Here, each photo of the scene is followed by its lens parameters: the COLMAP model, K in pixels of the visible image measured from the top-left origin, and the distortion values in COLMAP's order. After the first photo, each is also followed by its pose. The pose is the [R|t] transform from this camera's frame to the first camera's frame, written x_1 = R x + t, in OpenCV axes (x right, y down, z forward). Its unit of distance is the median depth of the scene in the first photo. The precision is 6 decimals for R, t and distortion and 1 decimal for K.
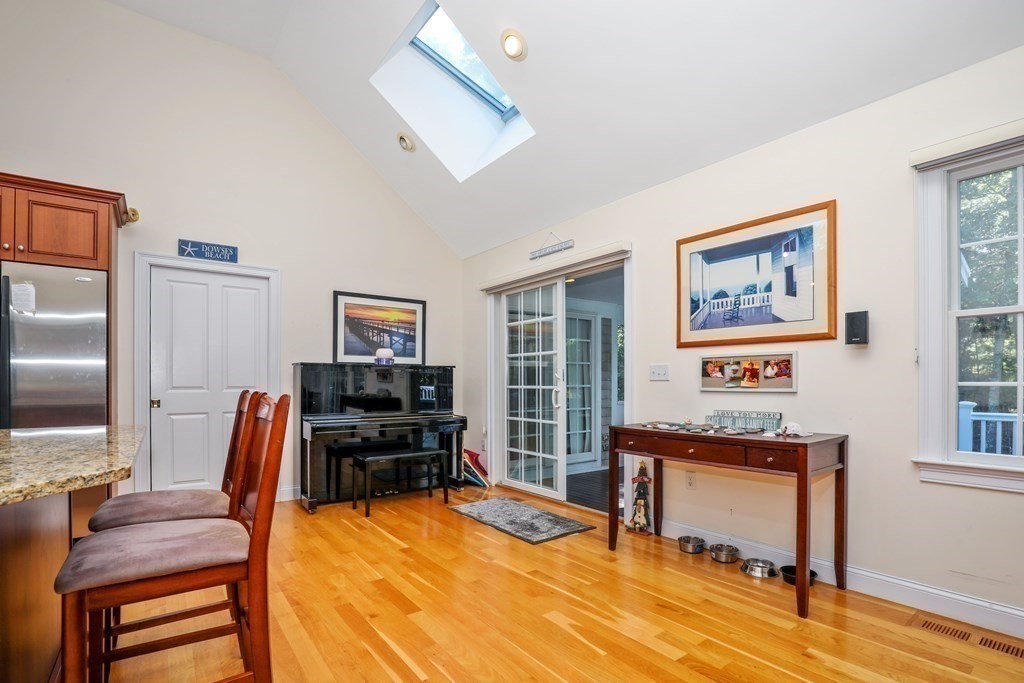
lens RADIAL K [[497.1, 0, 516.2], [0, 497.1, 381.1], [0, 0, 1]] dist [-0.001258, 0.000184]
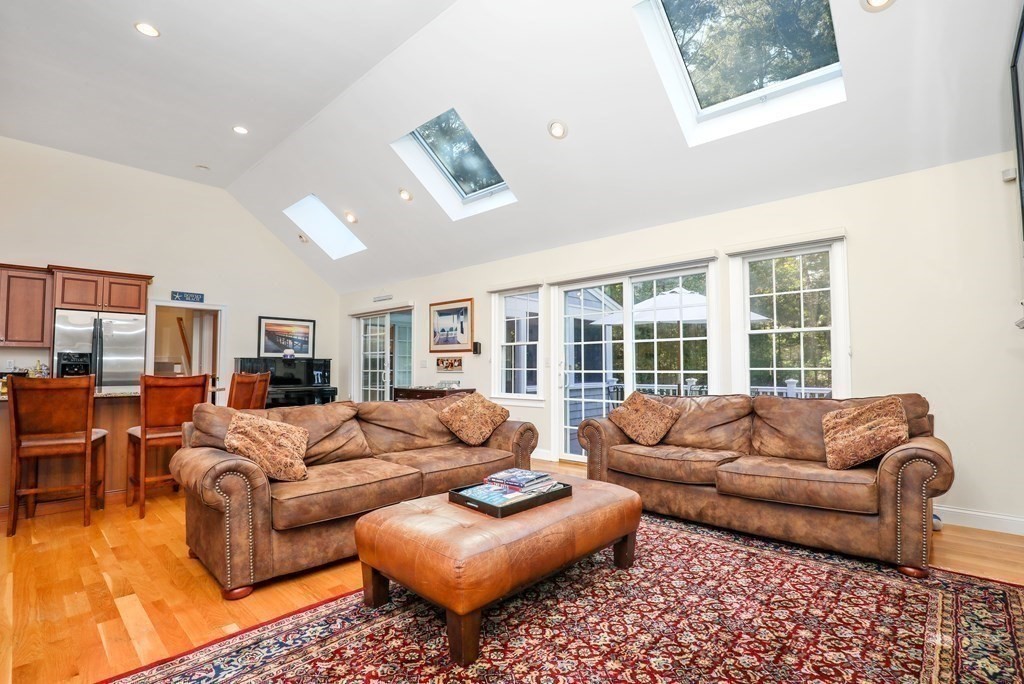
lens RADIAL K [[483.1, 0, 515.3], [0, 483.1, 349.7], [0, 0, 1]] dist [-0.012267, 0.000986]
pose [[0.984829, 0.005205, 0.173451, 0.250085], [0.000768, 0.999410, -0.034348, -0.004353], [-0.173527, 0.033960, 0.984243, -0.895550]]
